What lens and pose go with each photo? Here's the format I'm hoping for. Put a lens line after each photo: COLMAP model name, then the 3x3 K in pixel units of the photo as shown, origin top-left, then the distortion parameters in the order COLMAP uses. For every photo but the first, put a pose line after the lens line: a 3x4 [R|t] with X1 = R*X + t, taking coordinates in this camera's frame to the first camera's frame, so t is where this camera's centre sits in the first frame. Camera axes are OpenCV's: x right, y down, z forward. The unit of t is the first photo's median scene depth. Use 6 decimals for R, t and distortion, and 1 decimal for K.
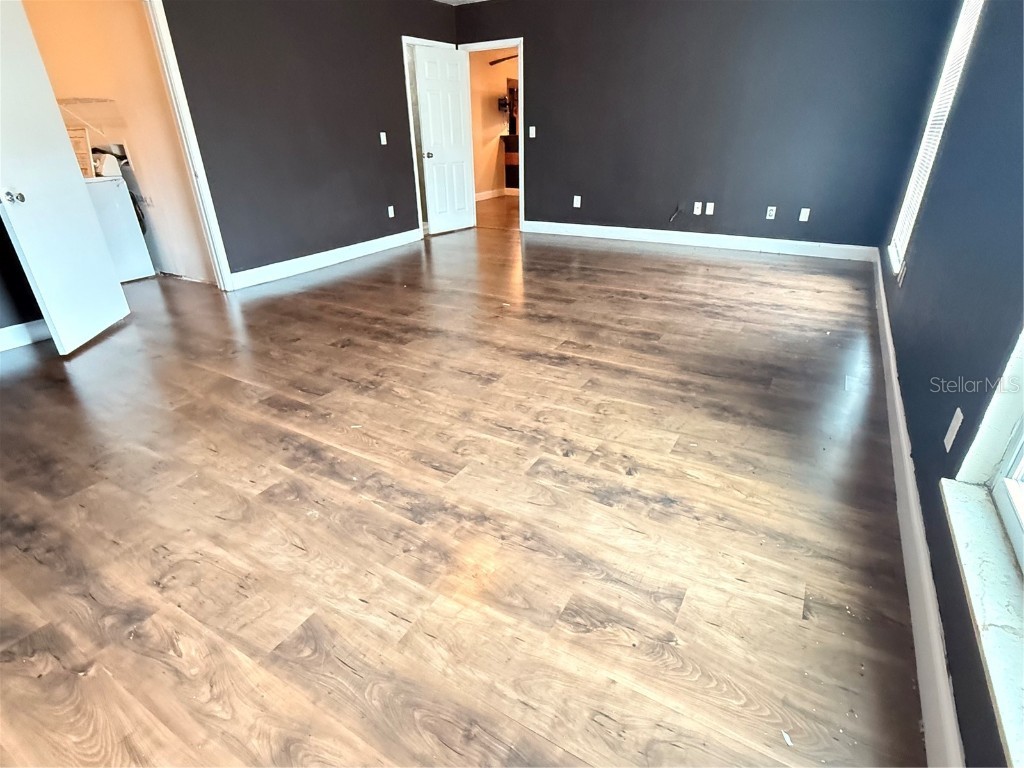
lens RADIAL K [[518.1, 0, 513.7], [0, 518.1, 383.0], [0, 0, 1]] dist [0.000312, -0.000184]
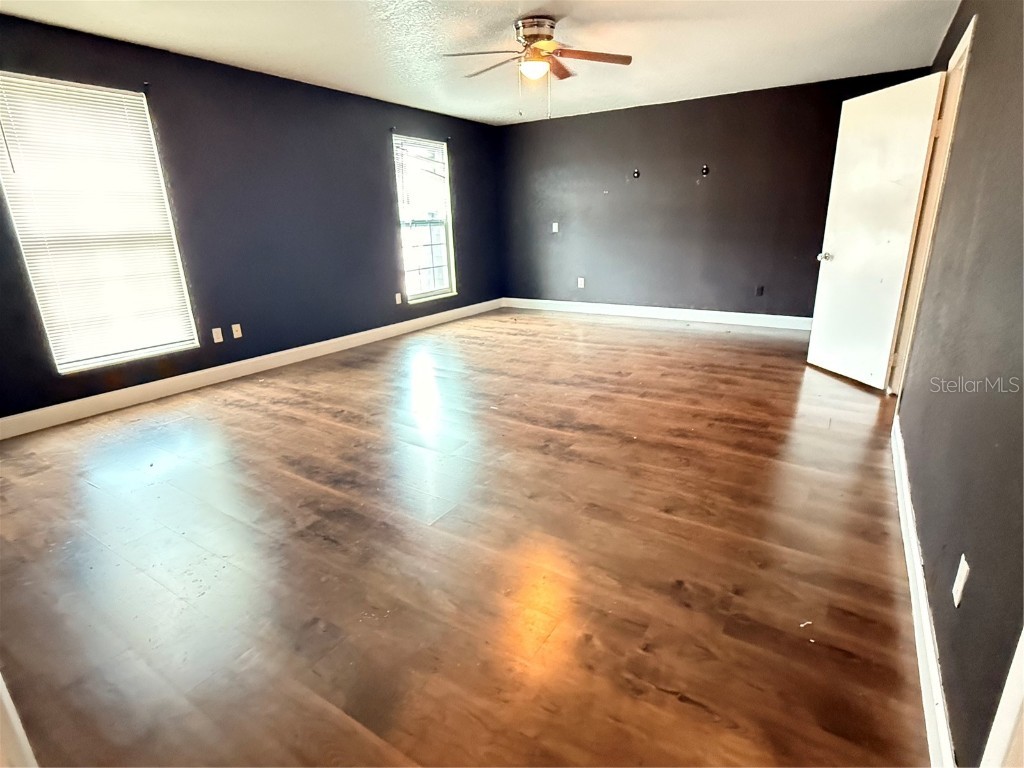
lens RADIAL K [[518.1, 0, 509.1], [0, 518.1, 382.6], [0, 0, 1]] dist [0.000312, -0.000184]
pose [[-0.998079, 0.027820, 0.055365, -0.100116], [0.058292, 0.724517, 0.686788, -0.883018], [-0.021007, 0.688695, -0.724746, 1.772087]]
